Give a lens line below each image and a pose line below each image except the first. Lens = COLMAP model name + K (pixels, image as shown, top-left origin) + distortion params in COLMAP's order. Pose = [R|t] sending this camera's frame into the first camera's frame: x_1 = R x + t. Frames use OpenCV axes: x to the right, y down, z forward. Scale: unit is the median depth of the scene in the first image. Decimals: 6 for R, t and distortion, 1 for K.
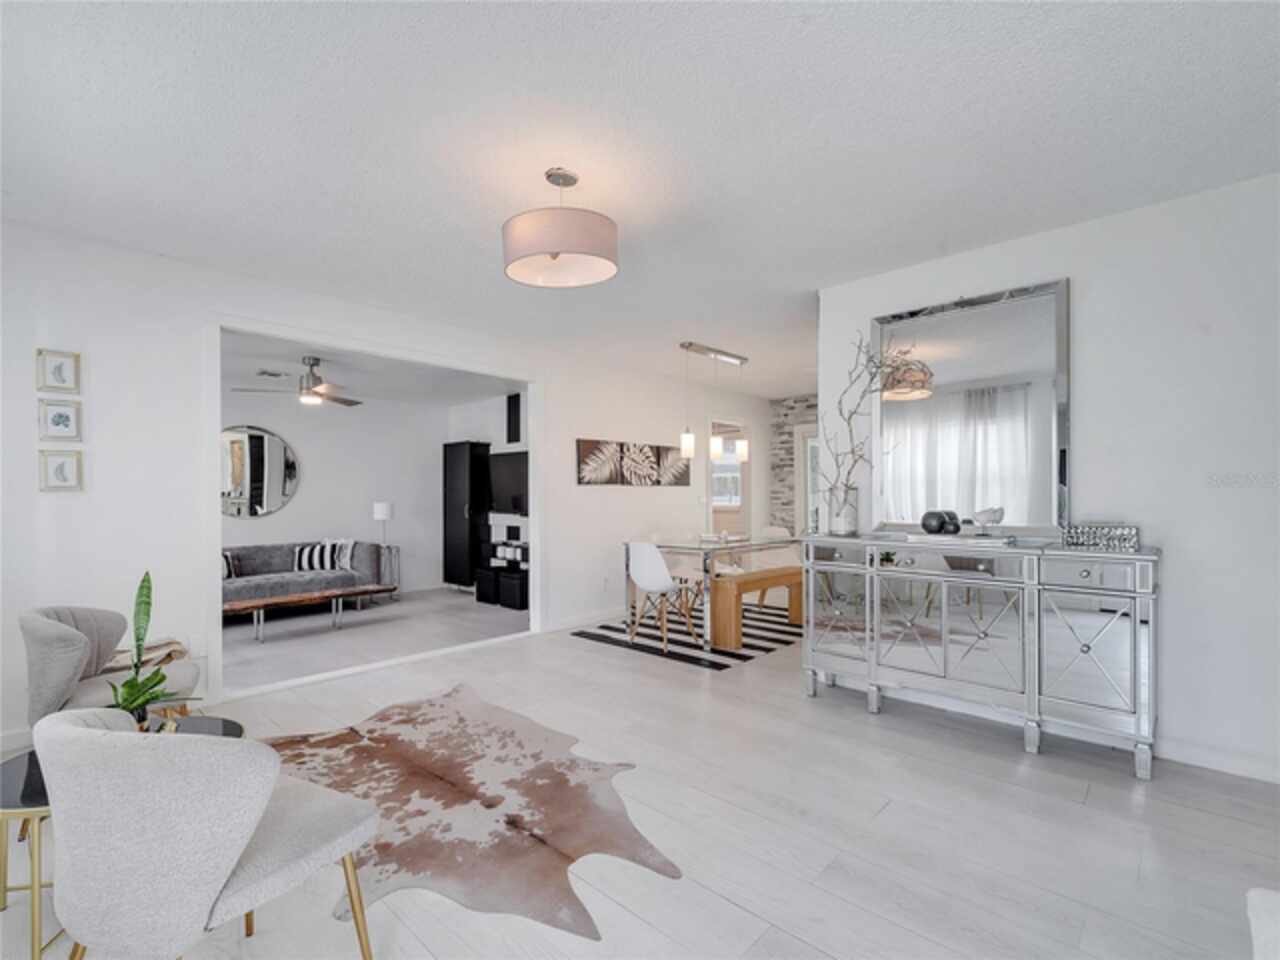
lens RADIAL K [[586.5, 0, 630.6], [0, 586.5, 499.8], [0, 0, 1]] dist [0.005096, -0.002804]
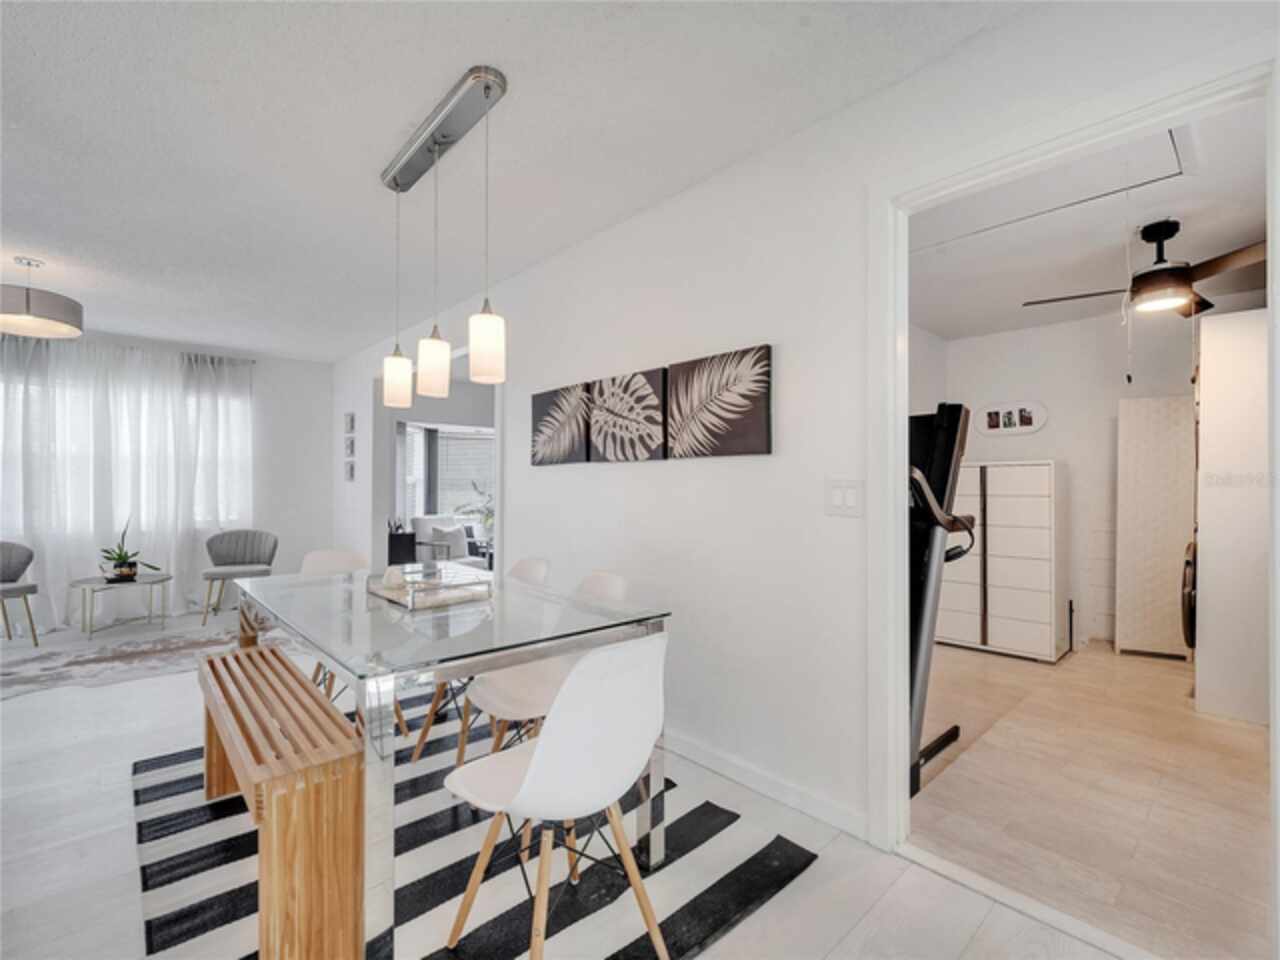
lens RADIAL K [[586.5, 0, 639.6], [0, 586.5, 480.0], [0, 0, 1]] dist [0.005096, -0.002804]
pose [[-0.069125, -0.005576, -0.997592, 0.527900], [-0.007541, 0.999959, -0.005067, -0.007552], [0.997580, 0.007173, -0.069164, 1.124947]]
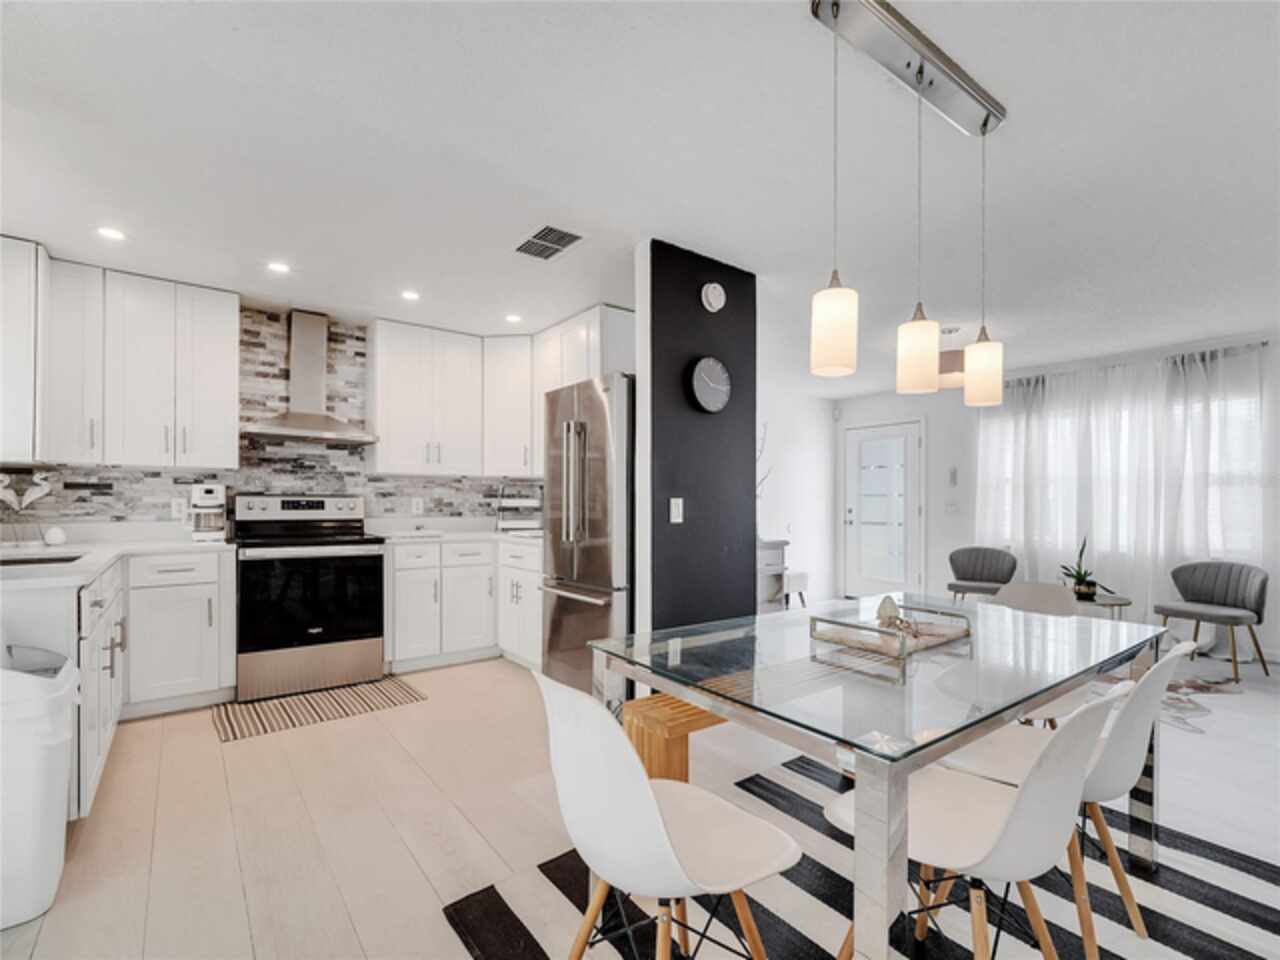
lens RADIAL K [[586.5, 0, 628.2], [0, 586.5, 497.6], [0, 0, 1]] dist [0.005096, -0.002804]
pose [[-0.985240, 0.001790, 0.171168, 0.244786], [0.001332, 0.999995, -0.002792, -0.008514], [-0.171173, -0.002523, -0.985238, 1.298121]]
